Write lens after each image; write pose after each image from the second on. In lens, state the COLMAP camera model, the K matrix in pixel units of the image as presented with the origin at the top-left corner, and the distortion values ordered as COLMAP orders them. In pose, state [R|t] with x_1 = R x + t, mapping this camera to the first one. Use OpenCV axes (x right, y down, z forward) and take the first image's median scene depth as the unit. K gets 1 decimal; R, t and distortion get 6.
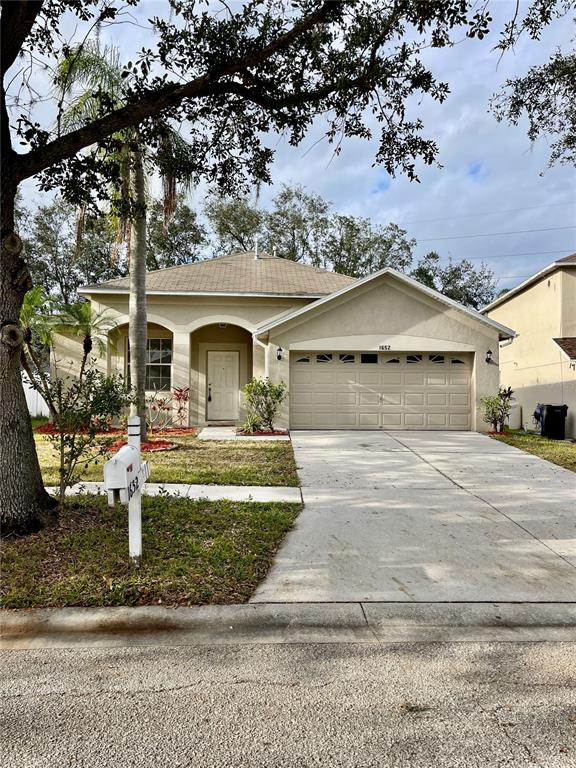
lens RADIAL K [[606.2, 0, 288.0], [0, 606.2, 384.0], [0, 0, 1]] dist [0.098271, -0.146446]
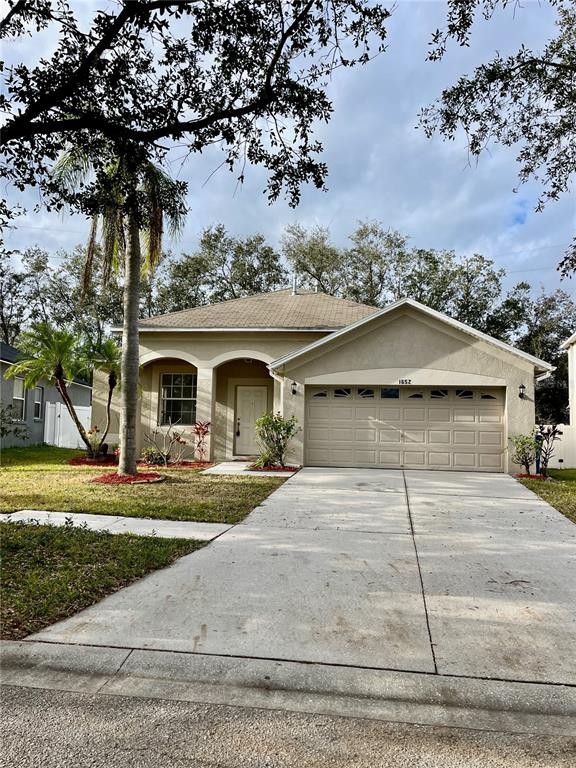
lens RADIAL K [[606.2, 0, 288.0], [0, 606.2, 384.0], [0, 0, 1]] dist [0.098271, -0.146446]
pose [[0.979545, -0.002685, -0.201208, 0.173746], [-0.009938, 0.998045, -0.061701, 0.004081], [0.200980, 0.062438, 0.977603, 0.037201]]
